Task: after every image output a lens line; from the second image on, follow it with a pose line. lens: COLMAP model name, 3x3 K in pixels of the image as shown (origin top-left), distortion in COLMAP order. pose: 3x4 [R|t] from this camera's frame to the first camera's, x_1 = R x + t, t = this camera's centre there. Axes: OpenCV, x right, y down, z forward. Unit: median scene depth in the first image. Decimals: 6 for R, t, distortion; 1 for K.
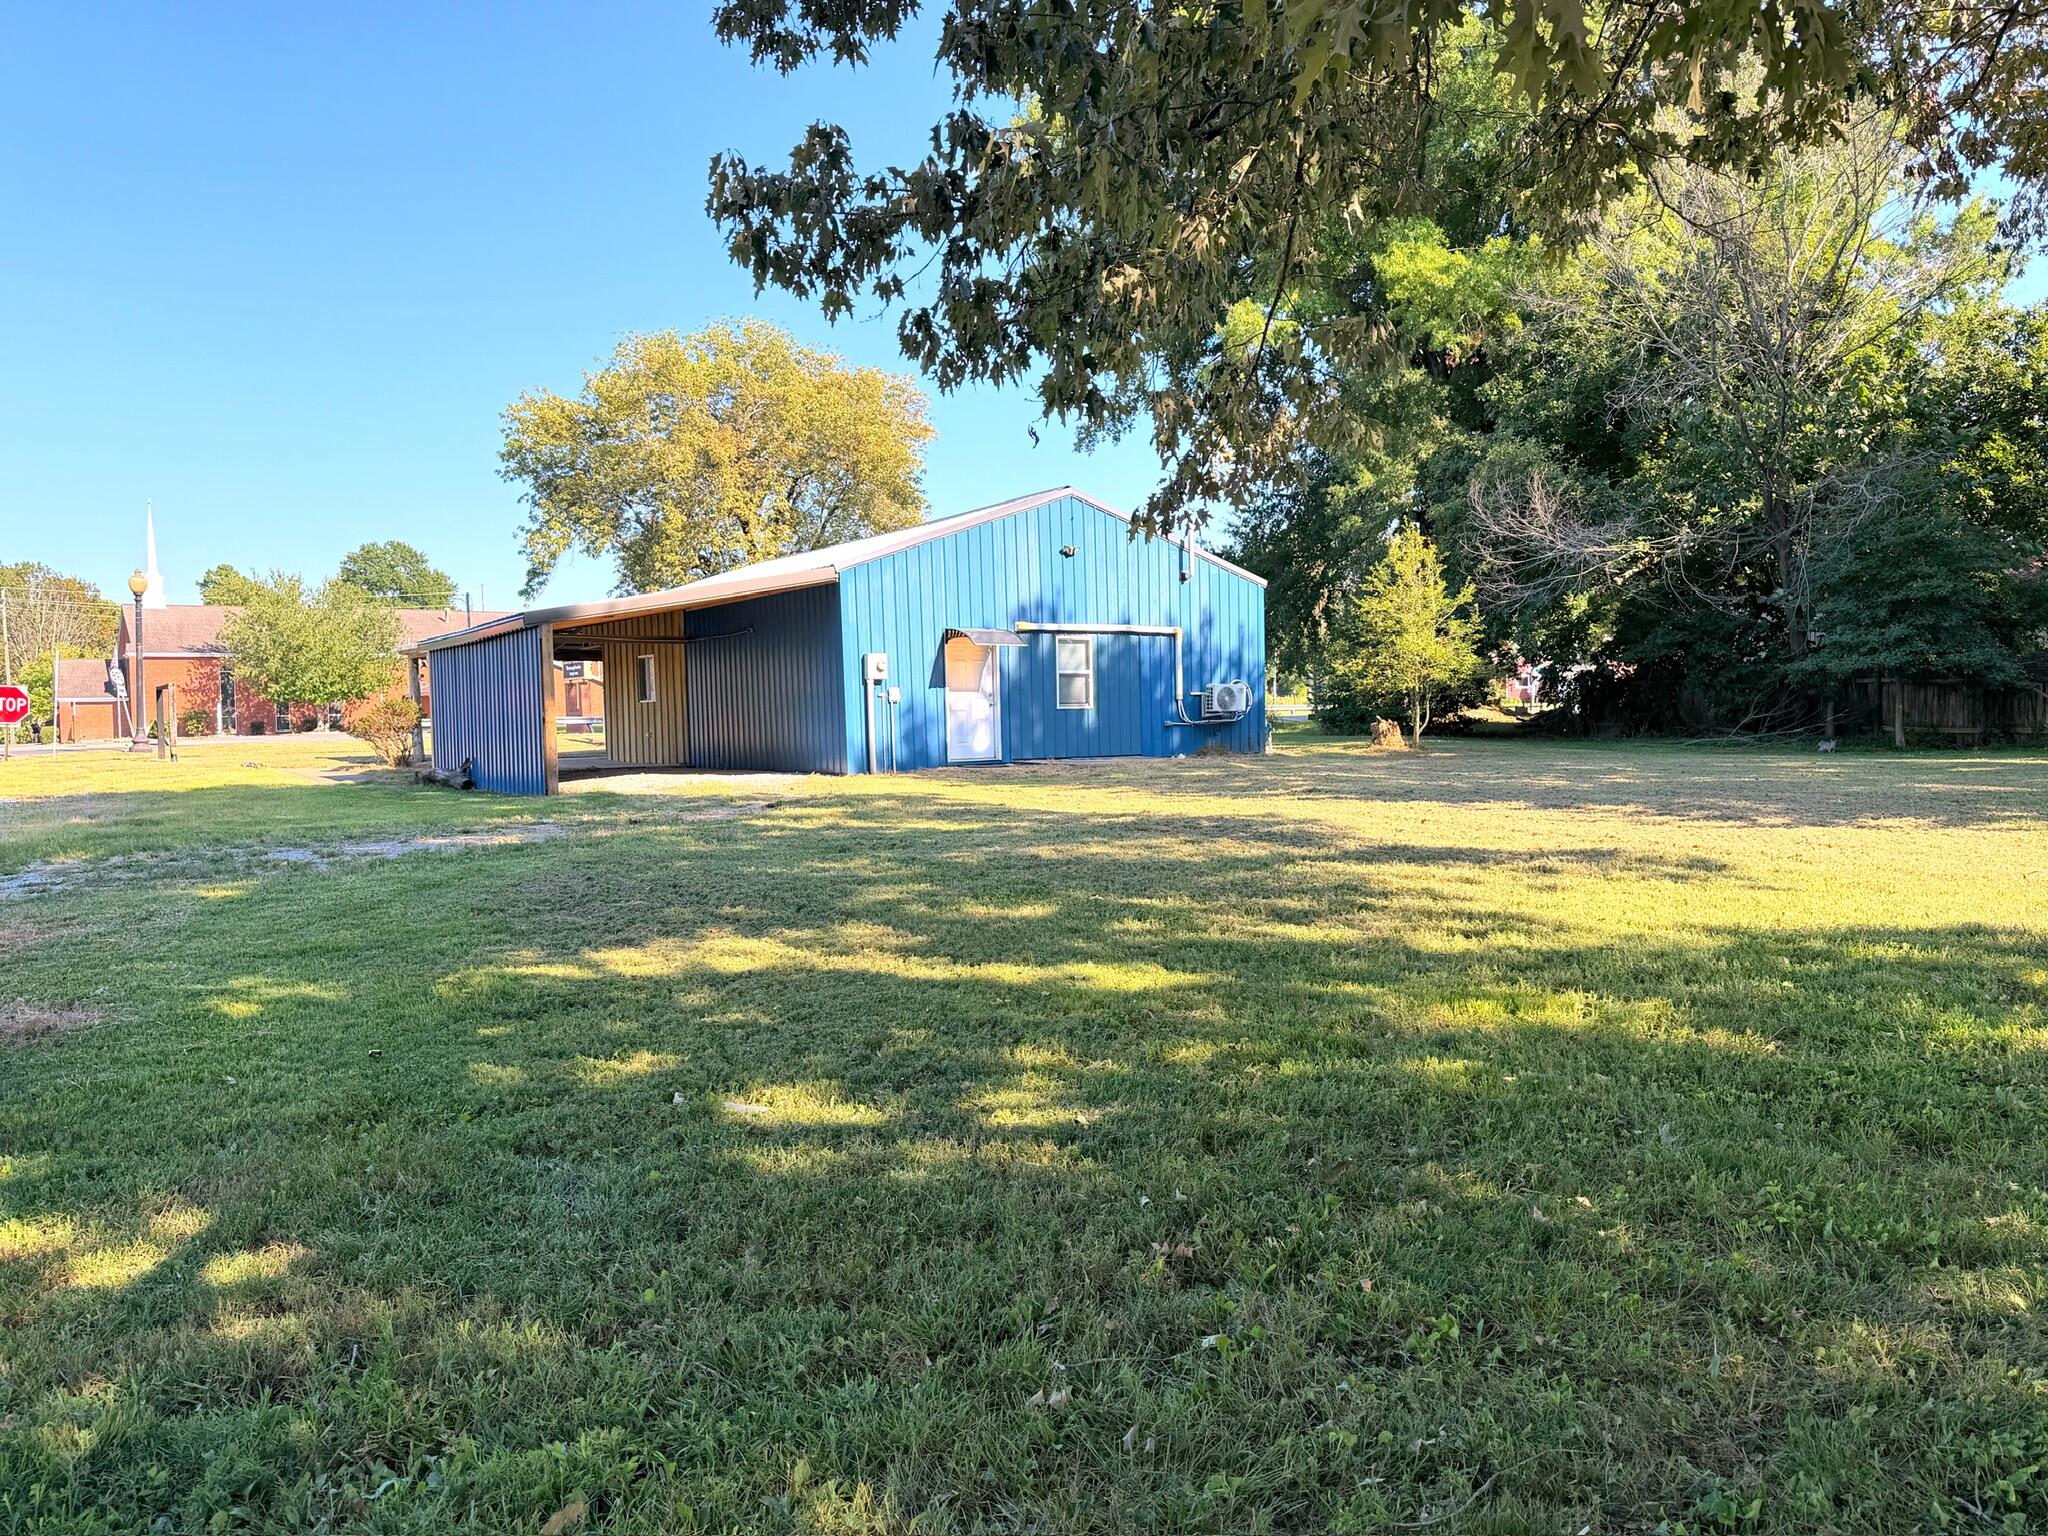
lens RADIAL K [[1493.5, 0, 1023.9], [0, 1493.5, 768.1], [0, 0, 1]] dist [0.058173, 0.000794]
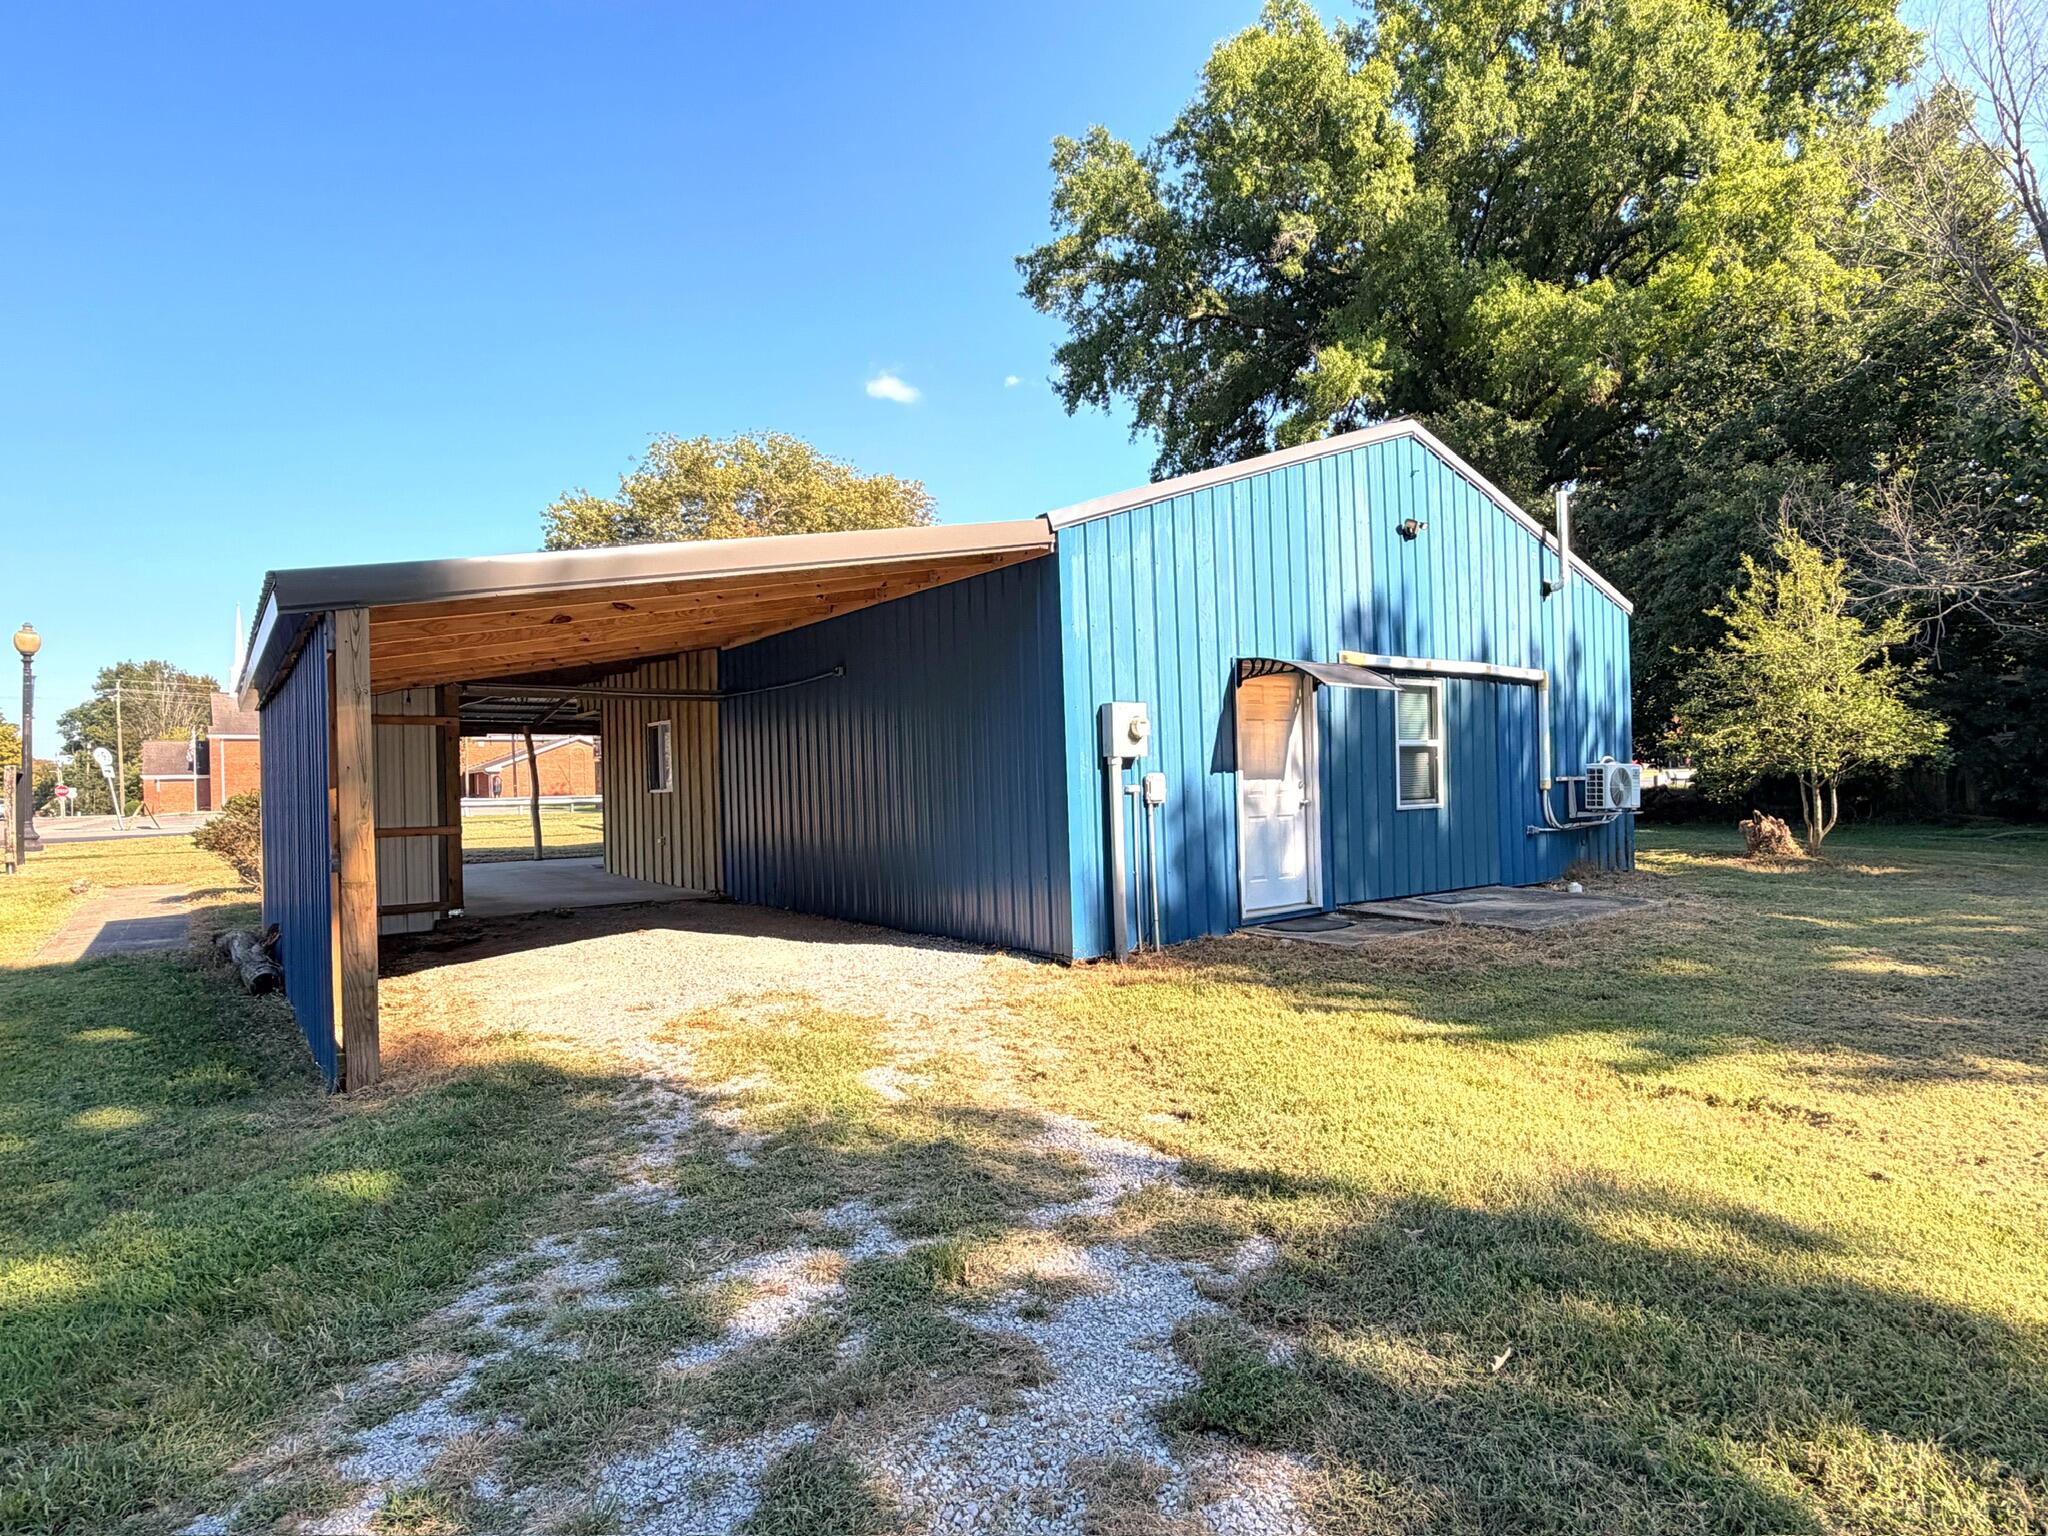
lens RADIAL K [[1133.9, 0, 1024.5], [0, 1133.9, 769.2], [0, 0, 1]] dist [-0.002417, -0.000075]
pose [[0.998757, -0.001674, 0.049810, -0.130135], [0.004086, 0.998821, -0.048368, -0.033139], [-0.049670, 0.048511, 0.997587, 0.556543]]
